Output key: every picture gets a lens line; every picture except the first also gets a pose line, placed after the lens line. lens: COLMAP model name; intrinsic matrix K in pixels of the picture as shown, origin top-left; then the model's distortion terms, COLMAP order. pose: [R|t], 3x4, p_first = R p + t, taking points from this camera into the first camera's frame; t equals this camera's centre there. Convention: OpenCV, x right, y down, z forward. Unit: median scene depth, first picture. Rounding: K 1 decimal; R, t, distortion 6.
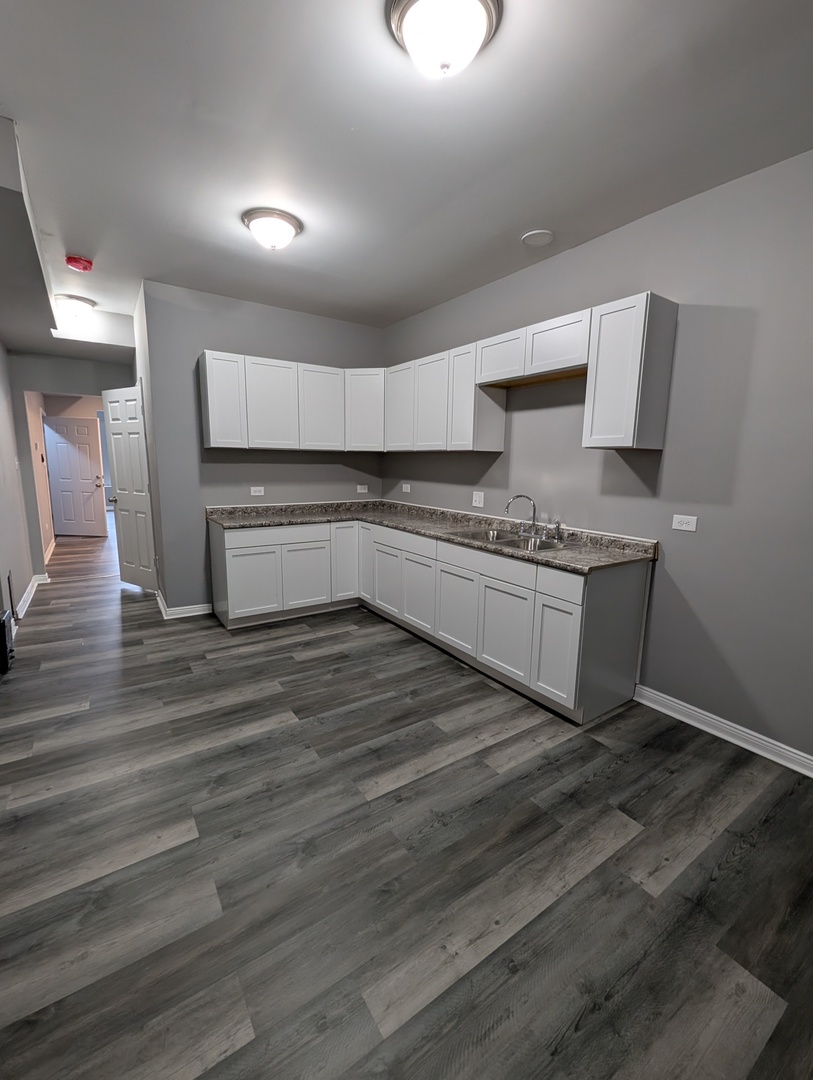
lens RADIAL K [[450.1, 0, 396.7], [0, 450.1, 541.1], [0, 0, 1]] dist [0.004777, 0.001047]
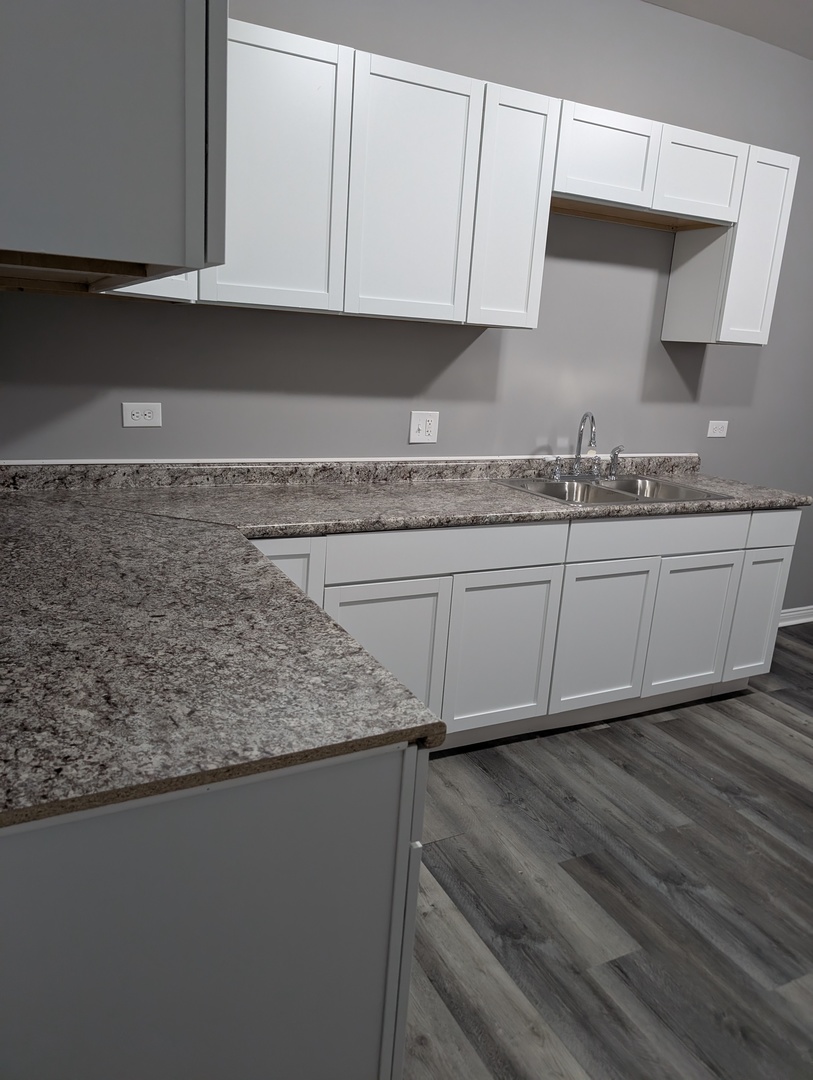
lens RADIAL K [[779.4, 0, 385.5], [0, 779.4, 547.8], [0, 0, 1]] dist [-0.002515, -0.005818]
pose [[0.135938, -0.264451, 0.954770, -0.723646], [0.117763, 0.961197, 0.249464, -0.203755], [-0.983693, 0.078525, 0.161806, 1.043360]]
